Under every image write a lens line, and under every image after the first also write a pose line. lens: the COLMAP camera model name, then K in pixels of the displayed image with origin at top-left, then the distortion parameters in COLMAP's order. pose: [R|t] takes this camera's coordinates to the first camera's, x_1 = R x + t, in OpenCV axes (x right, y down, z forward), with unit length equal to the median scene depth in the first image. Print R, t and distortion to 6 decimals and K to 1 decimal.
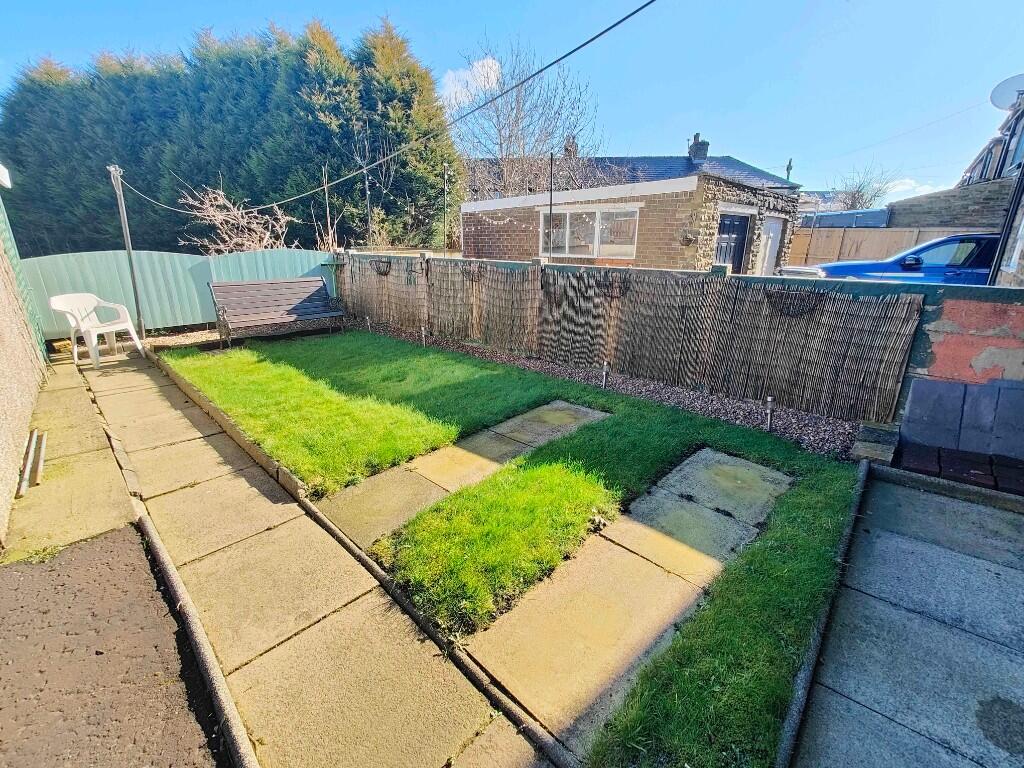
lens RADIAL K [[450.6, 0, 512.0], [0, 450.6, 384.0], [0, 0, 1]] dist [0.011554, -0.005274]
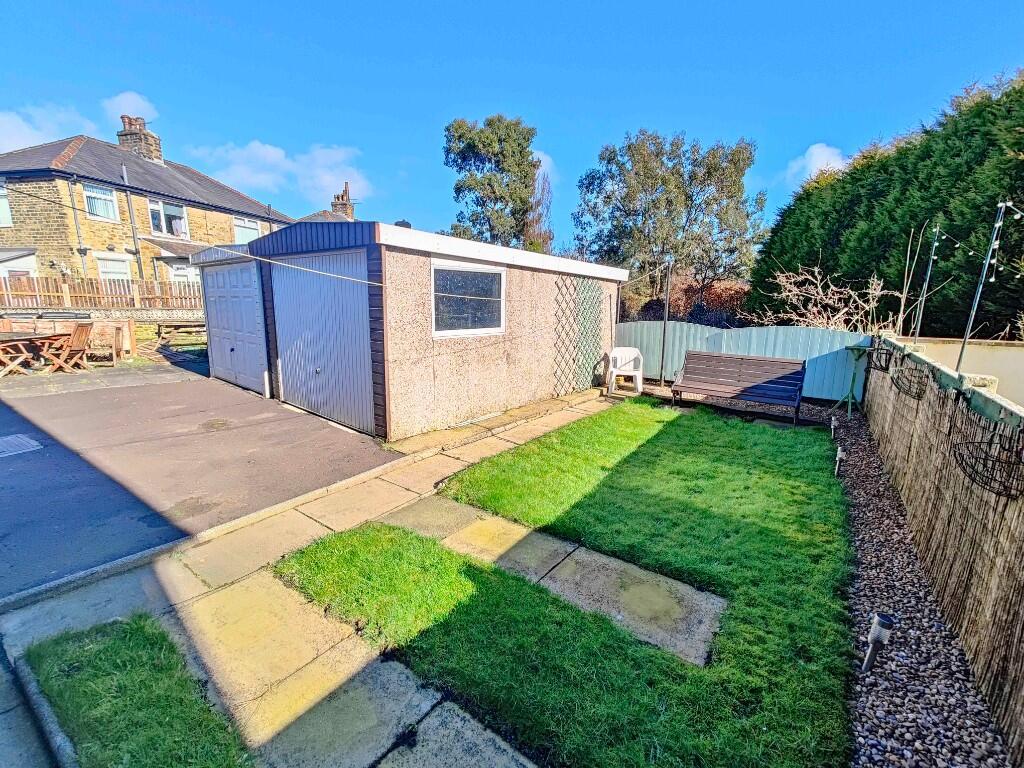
lens RADIAL K [[450.6, 0, 512.0], [0, 450.6, 384.0], [0, 0, 1]] dist [0.011554, -0.005274]
pose [[0.118809, 0.184304, -0.975662, 0.467776], [-0.323564, 0.936171, 0.137443, -0.172688], [0.938718, 0.299360, 0.170860, 0.442863]]
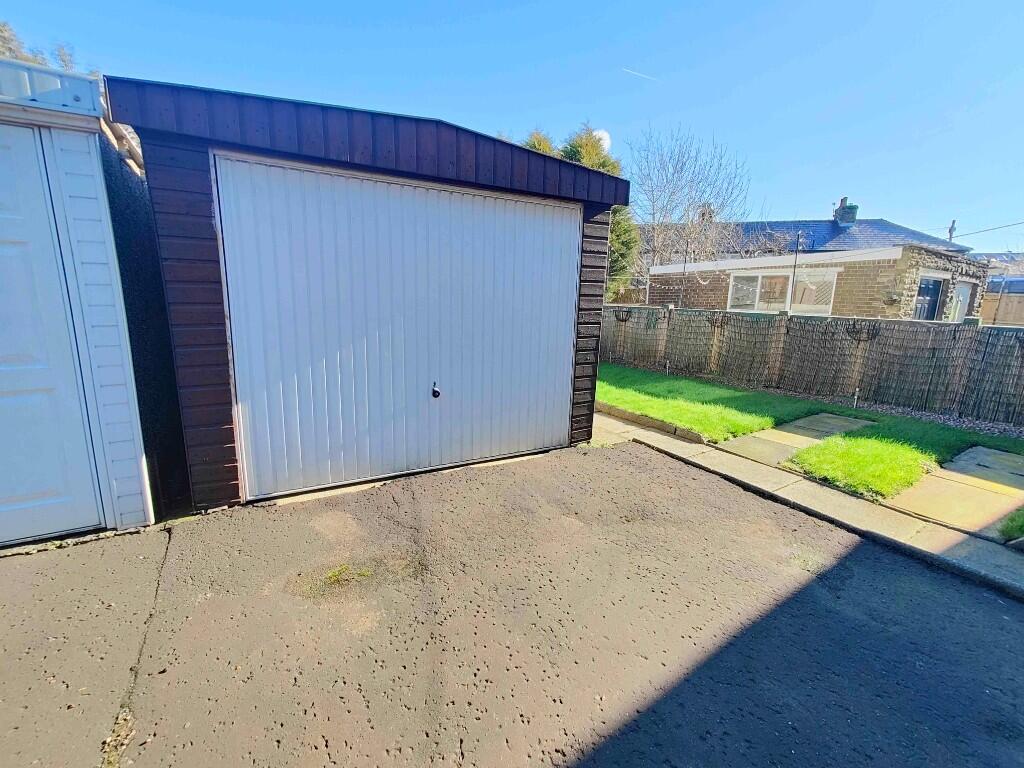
lens RADIAL K [[450.6, 0, 512.0], [0, 450.6, 384.0], [0, 0, 1]] dist [0.011554, -0.005274]
pose [[0.974296, 0.064638, -0.215800, -0.410765], [-0.089747, 0.990020, -0.108653, 0.143634], [0.206623, 0.125227, 0.970374, -0.400935]]
